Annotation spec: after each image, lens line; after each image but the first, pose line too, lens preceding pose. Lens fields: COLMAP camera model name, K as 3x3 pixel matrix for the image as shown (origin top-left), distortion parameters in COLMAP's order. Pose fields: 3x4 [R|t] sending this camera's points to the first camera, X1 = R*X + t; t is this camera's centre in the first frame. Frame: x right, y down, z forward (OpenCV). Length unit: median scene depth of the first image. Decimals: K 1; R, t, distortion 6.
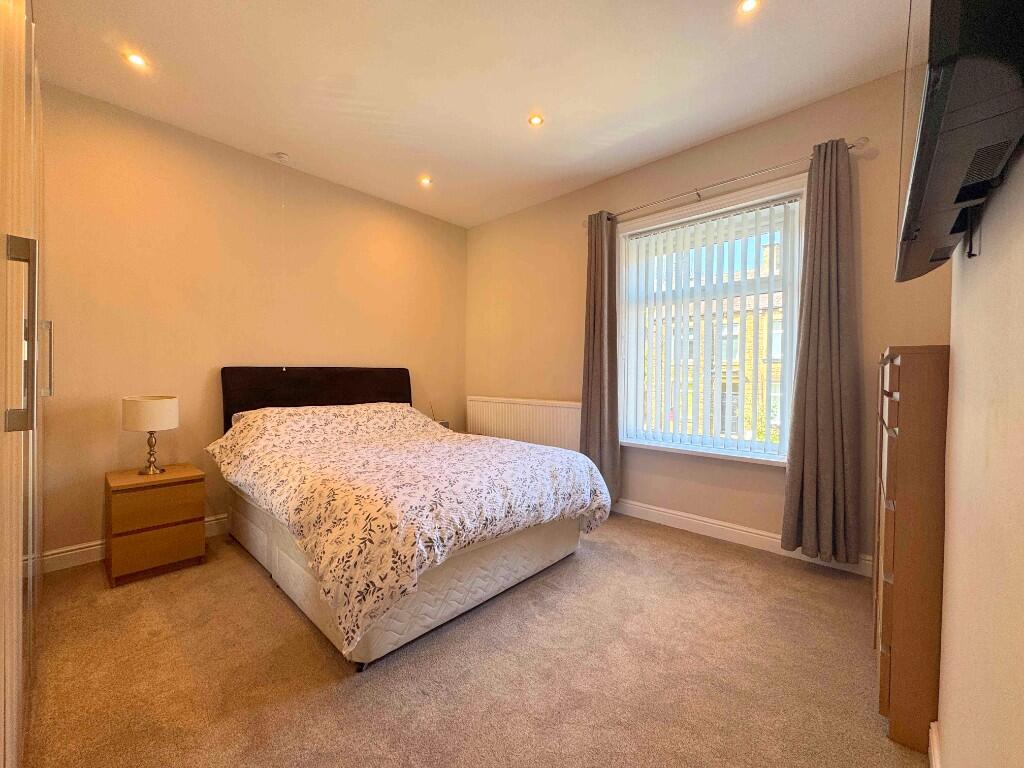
lens RADIAL K [[405.1, 0, 509.8], [0, 405.1, 383.2], [0, 0, 1]] dist [-0.000049, -0.000070]
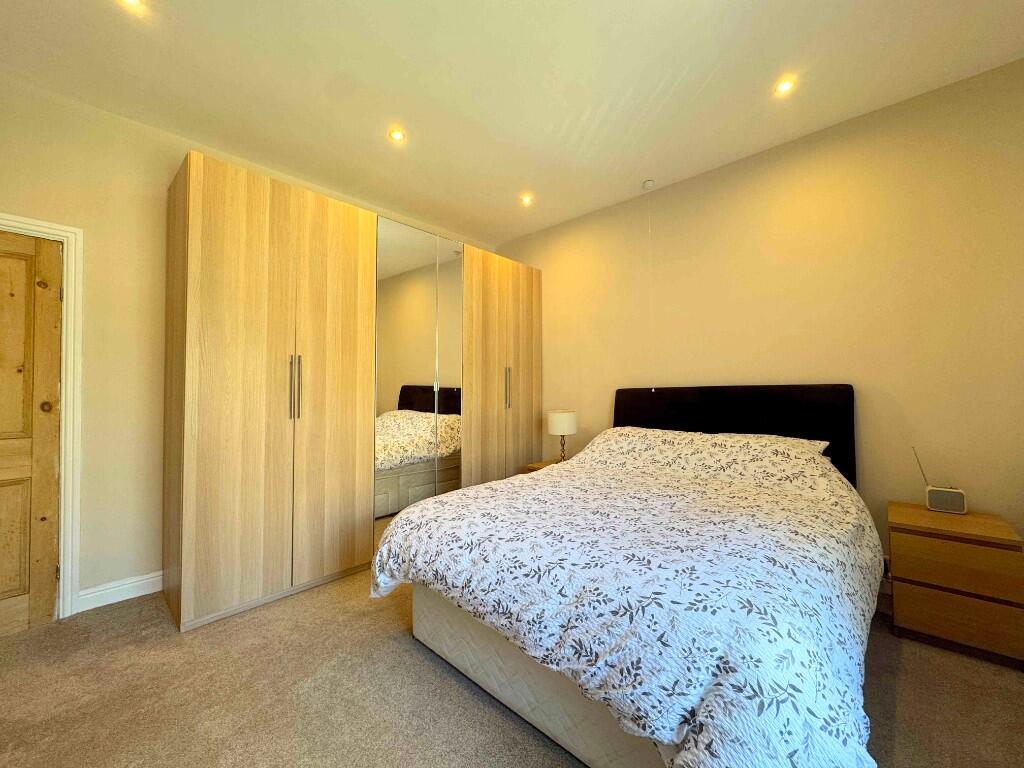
lens RADIAL K [[405.1, 0, 509.8], [0, 405.1, 383.2], [0, 0, 1]] dist [-0.000049, -0.000070]
pose [[-0.018394, -0.045652, -0.998788, 0.464087], [-0.032401, 0.998460, -0.045040, 0.004991], [0.999306, 0.031533, -0.019845, 0.709709]]
